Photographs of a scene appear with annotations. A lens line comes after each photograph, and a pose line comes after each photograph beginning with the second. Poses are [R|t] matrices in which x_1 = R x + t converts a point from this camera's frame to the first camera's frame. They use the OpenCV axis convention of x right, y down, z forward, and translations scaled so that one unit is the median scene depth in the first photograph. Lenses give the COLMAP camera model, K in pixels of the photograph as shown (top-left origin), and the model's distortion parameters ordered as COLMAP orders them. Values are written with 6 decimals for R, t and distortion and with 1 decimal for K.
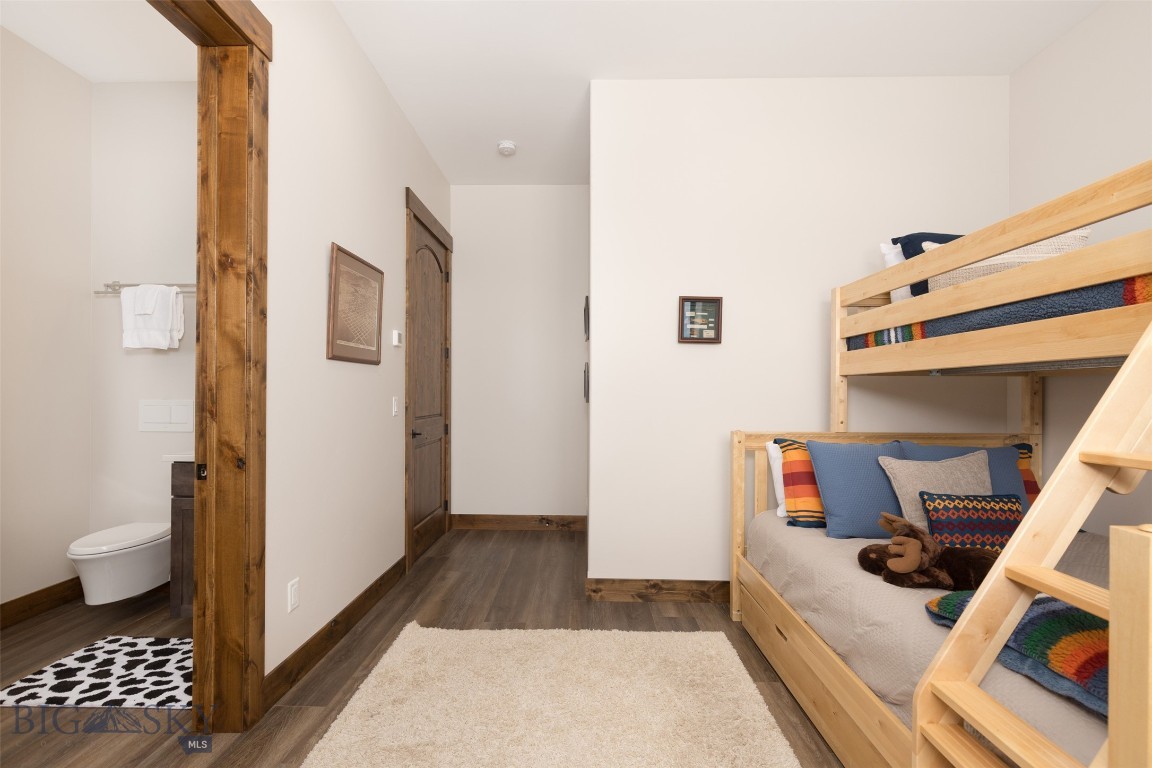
lens RADIAL K [[530.5, 0, 571.1], [0, 530.5, 388.4], [0, 0, 1]] dist [0.008819, -0.002164]
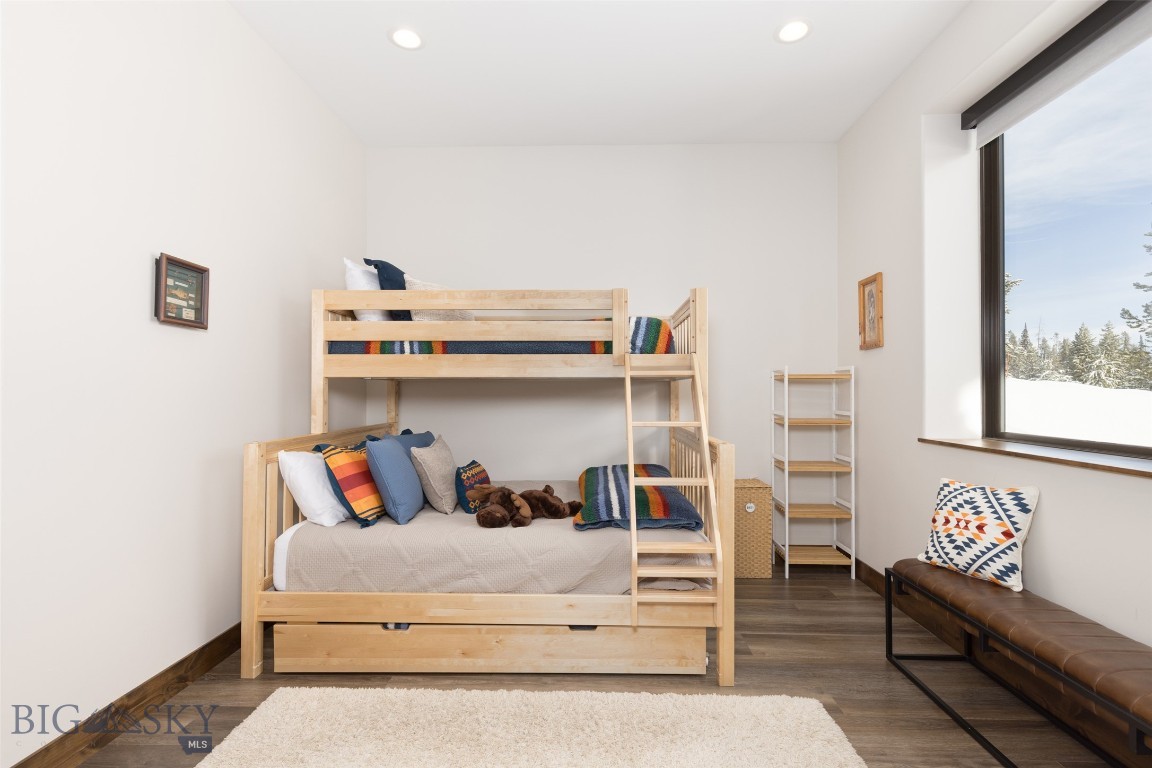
lens RADIAL K [[530.5, 0, 580.5], [0, 530.5, 386.5], [0, 0, 1]] dist [0.008819, -0.002164]
pose [[-0.012058, 0.008583, 0.999890, -0.513220], [-0.007411, 0.999935, -0.008673, -0.002302], [-0.999900, -0.007514, -0.011994, 0.517533]]
